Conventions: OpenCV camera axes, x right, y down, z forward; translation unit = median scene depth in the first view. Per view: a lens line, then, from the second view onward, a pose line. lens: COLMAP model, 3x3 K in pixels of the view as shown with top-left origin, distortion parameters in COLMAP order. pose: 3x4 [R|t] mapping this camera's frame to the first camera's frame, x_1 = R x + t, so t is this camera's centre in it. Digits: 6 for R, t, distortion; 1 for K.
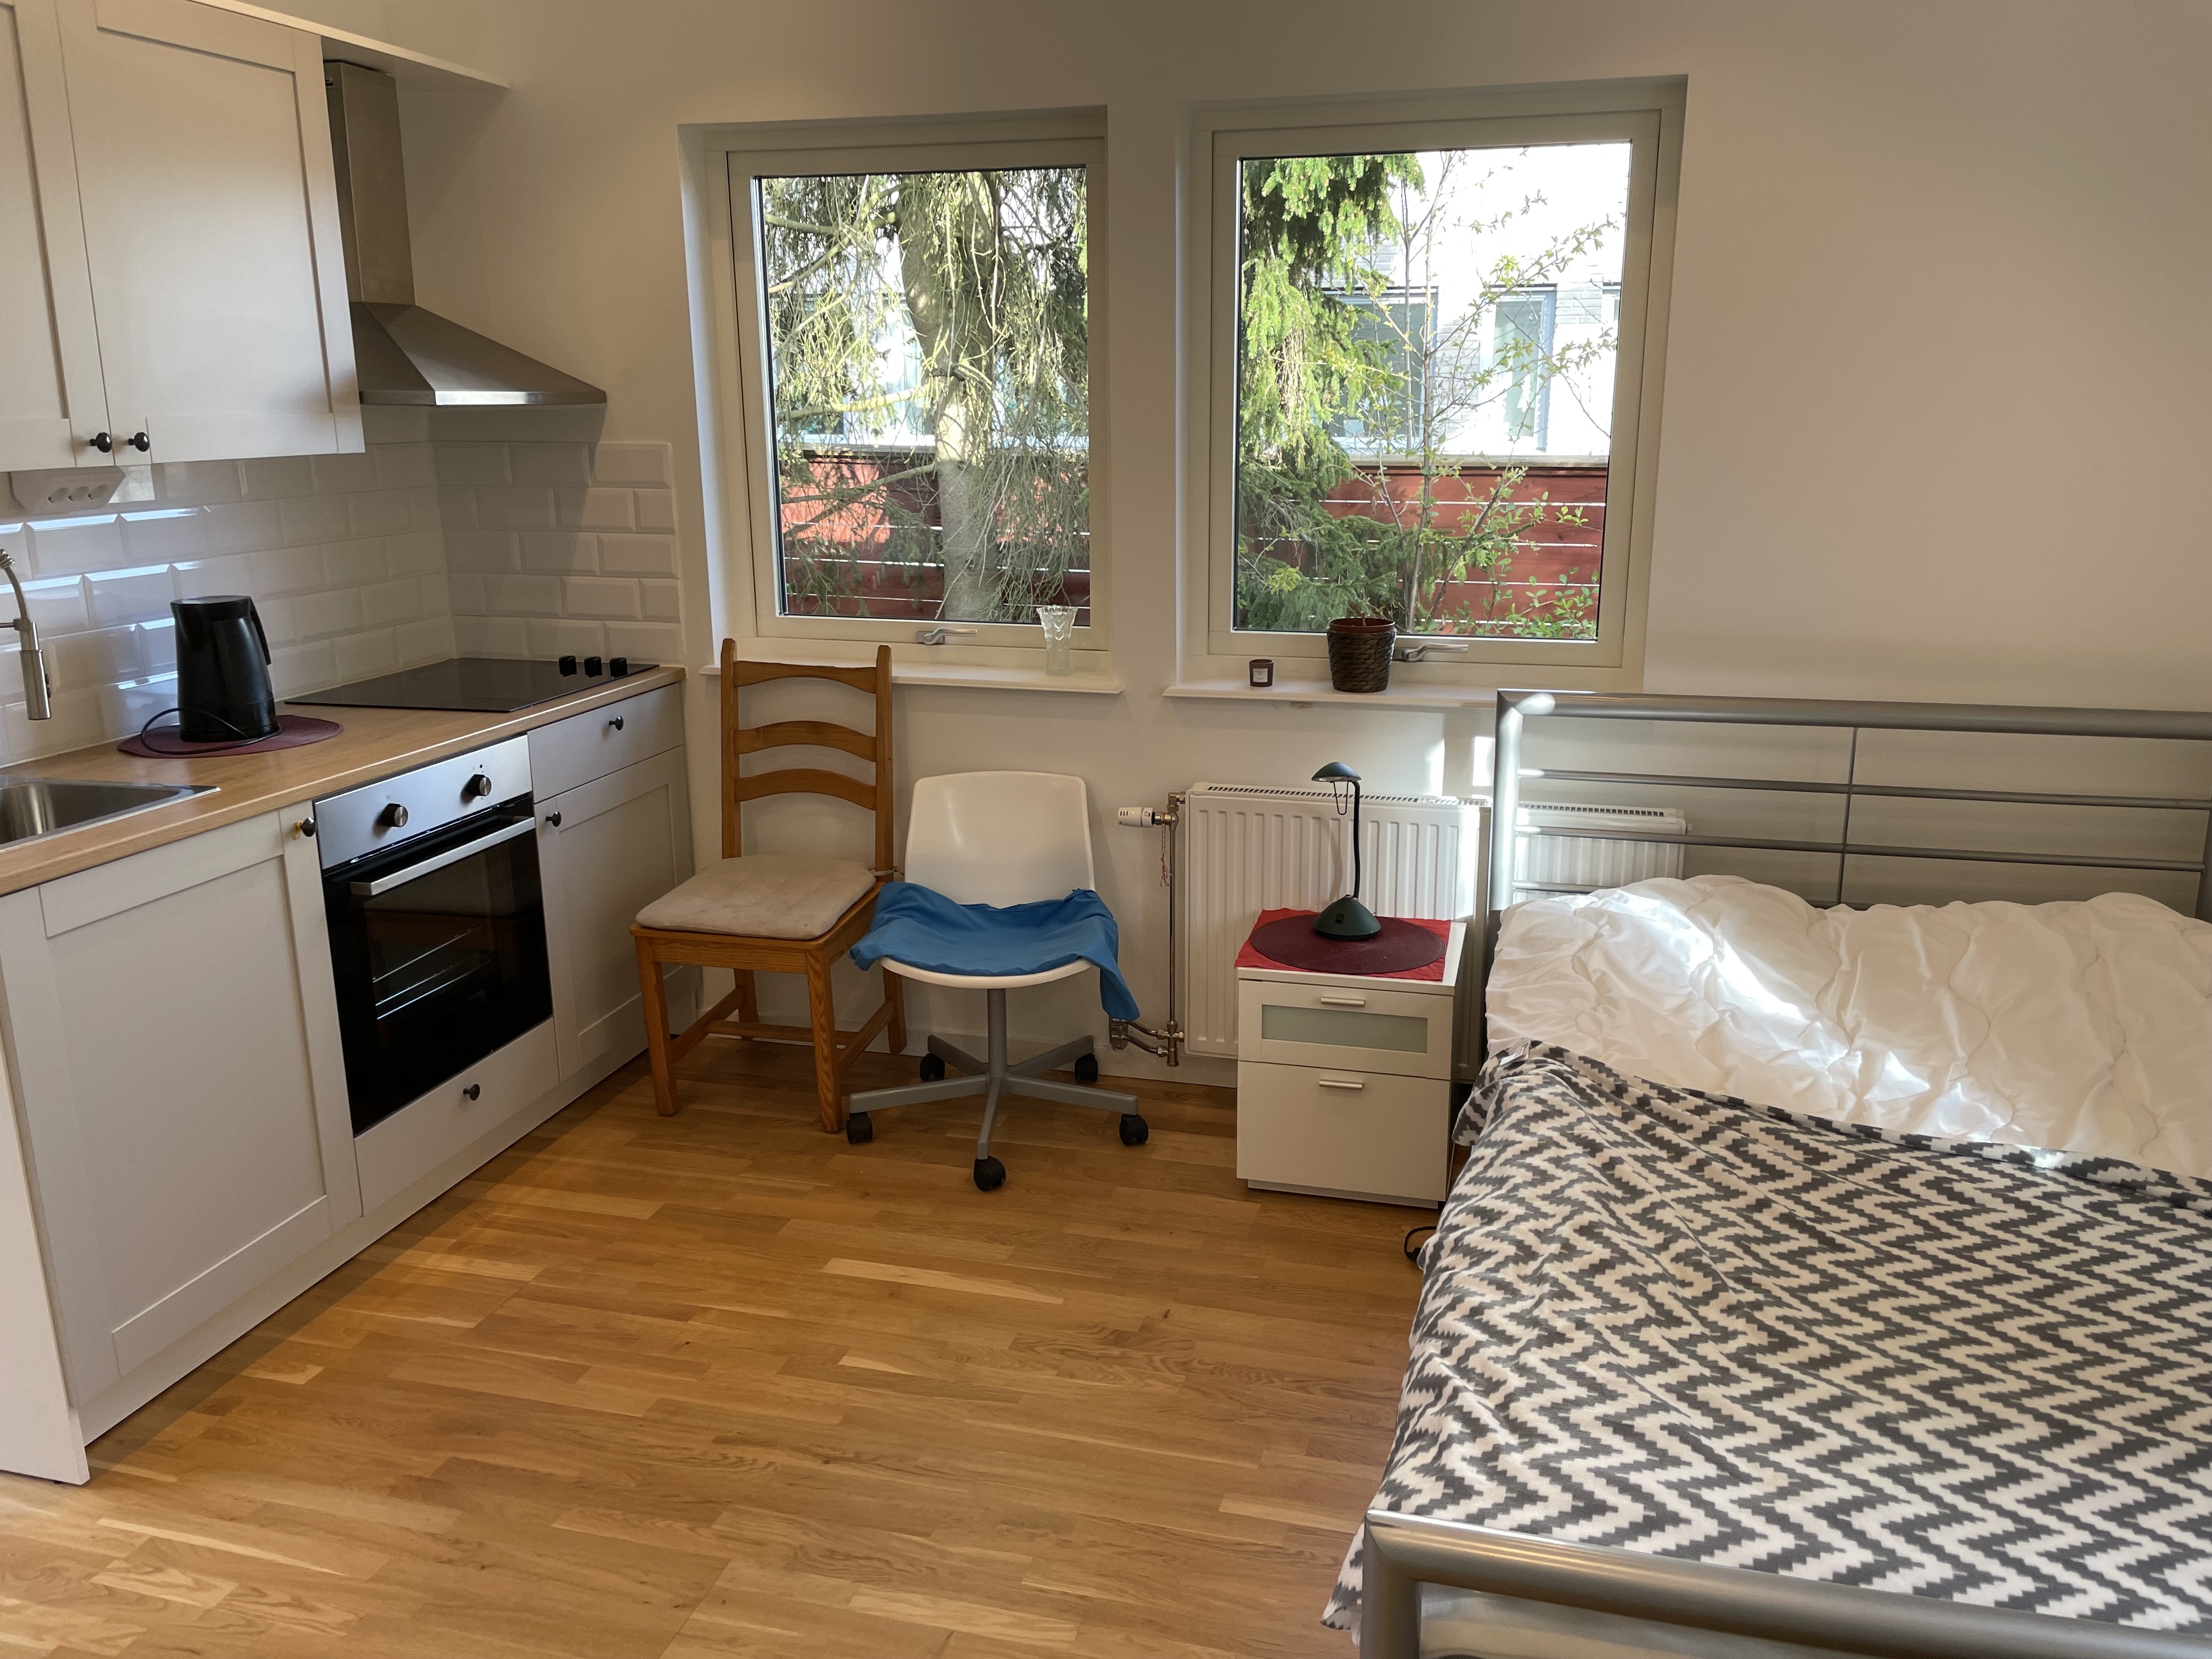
lens RADIAL K [[1693.6, 0, 1120.5], [0, 1693.6, 819.7], [0, 0, 1]] dist [0.049703, -0.079840]
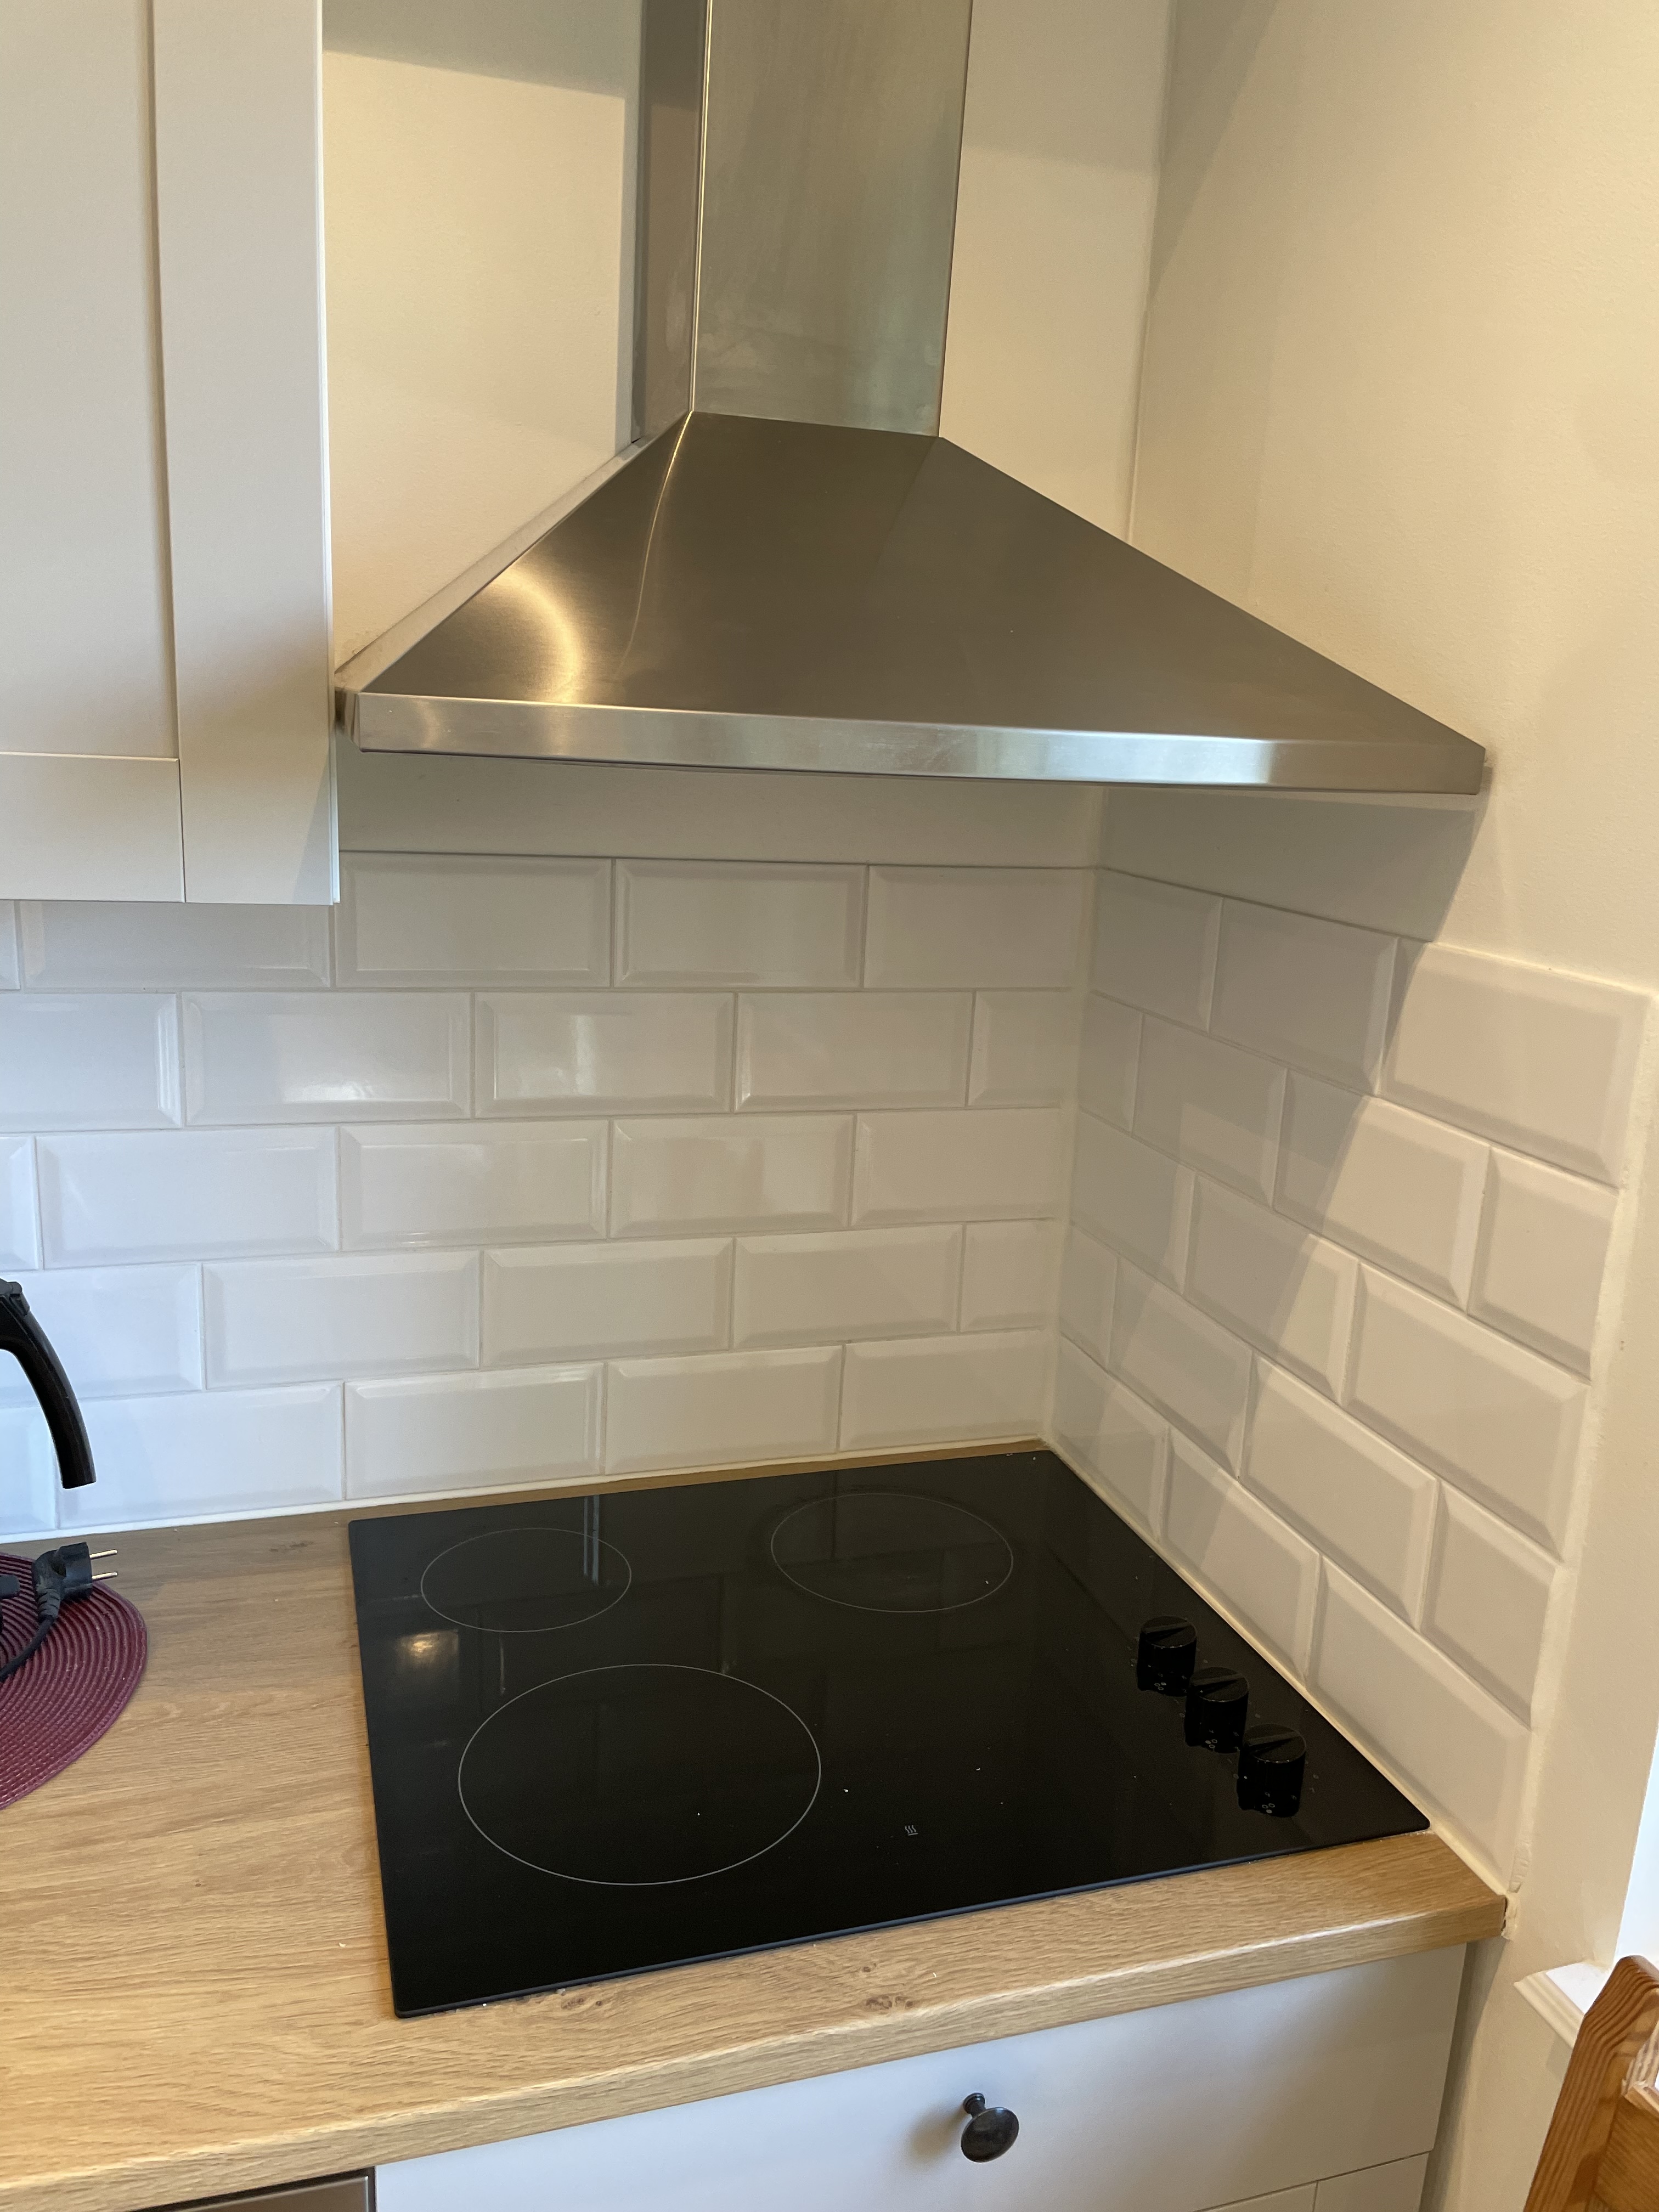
lens RADIAL K [[1693.6, 0, 809.7], [0, 1693.6, 1108.3], [0, 0, 1]] dist [0.049703, -0.079840]
pose [[0.534260, 0.222313, -0.815563, -0.141068], [-0.256985, 0.961848, 0.093842, -0.198669], [0.805311, 0.159451, 0.571008, 0.785330]]
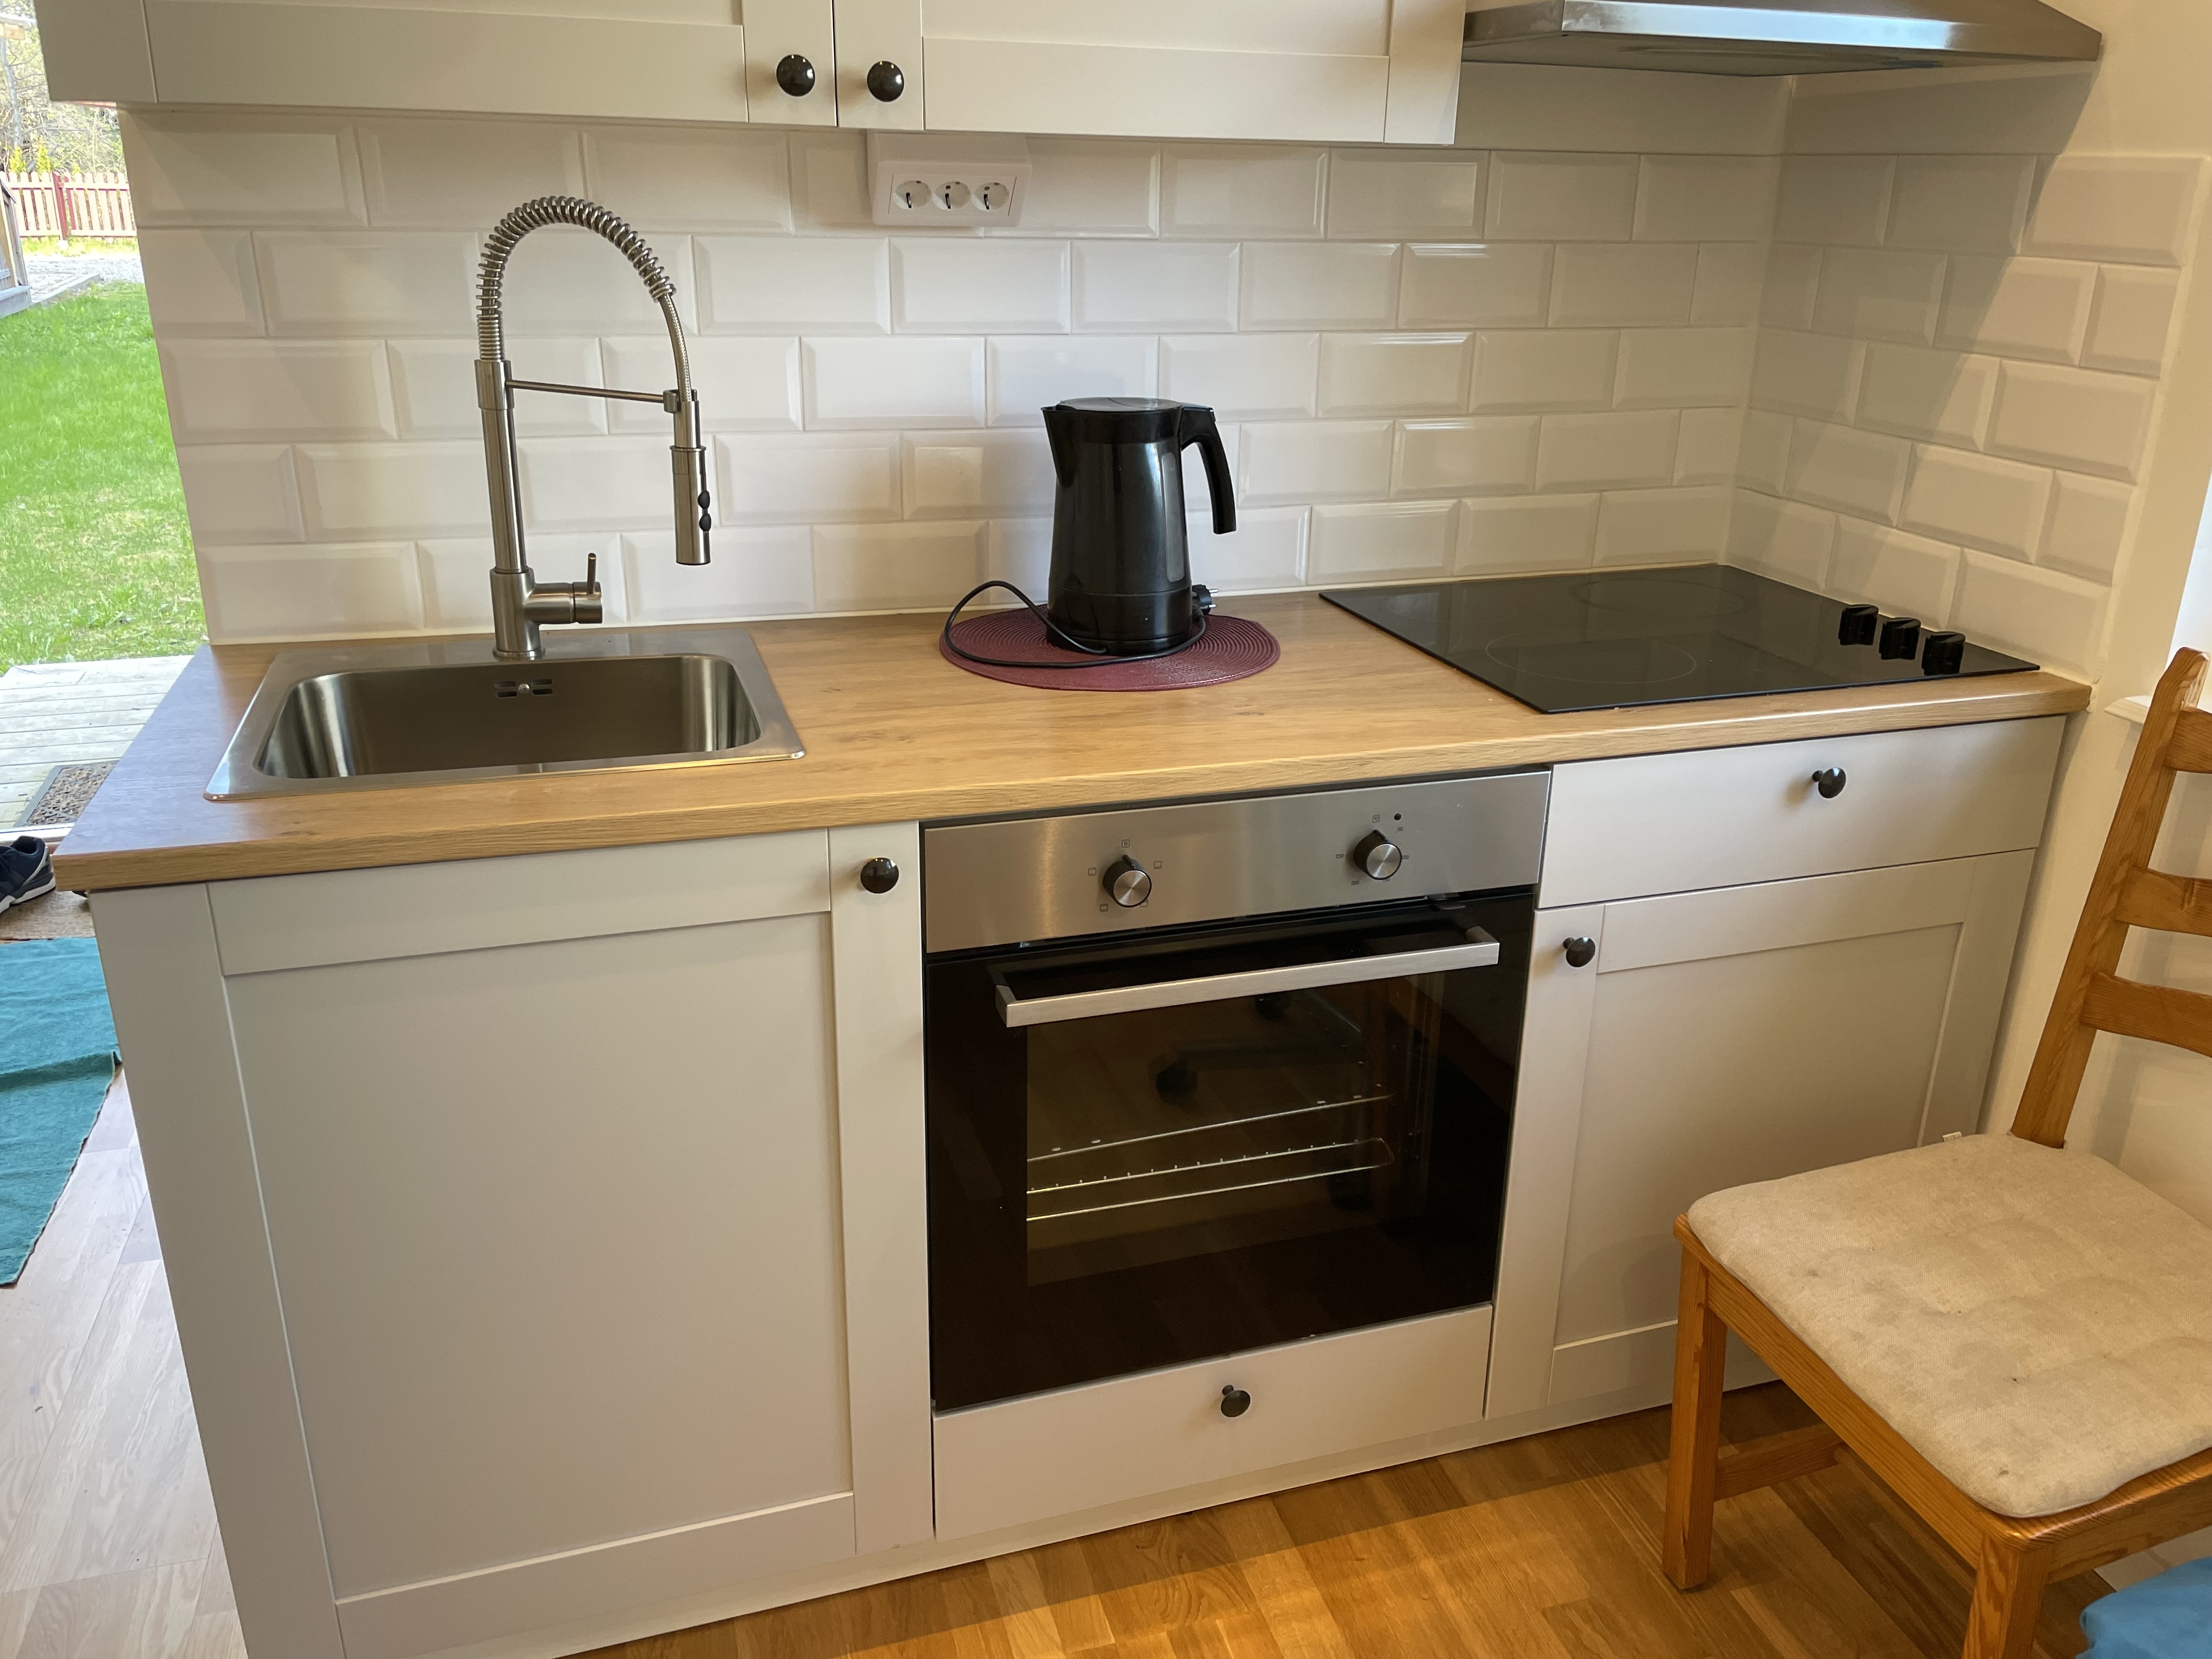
lens RADIAL K [[1693.6, 0, 1109.1], [0, 1693.6, 817.5], [0, 0, 1]] dist [0.049703, -0.079840]
pose [[0.539385, 0.307875, -0.783758, -0.038414], [-0.225237, 0.949599, 0.218012, -0.098773], [0.811377, 0.058939, 0.581545, 0.553398]]
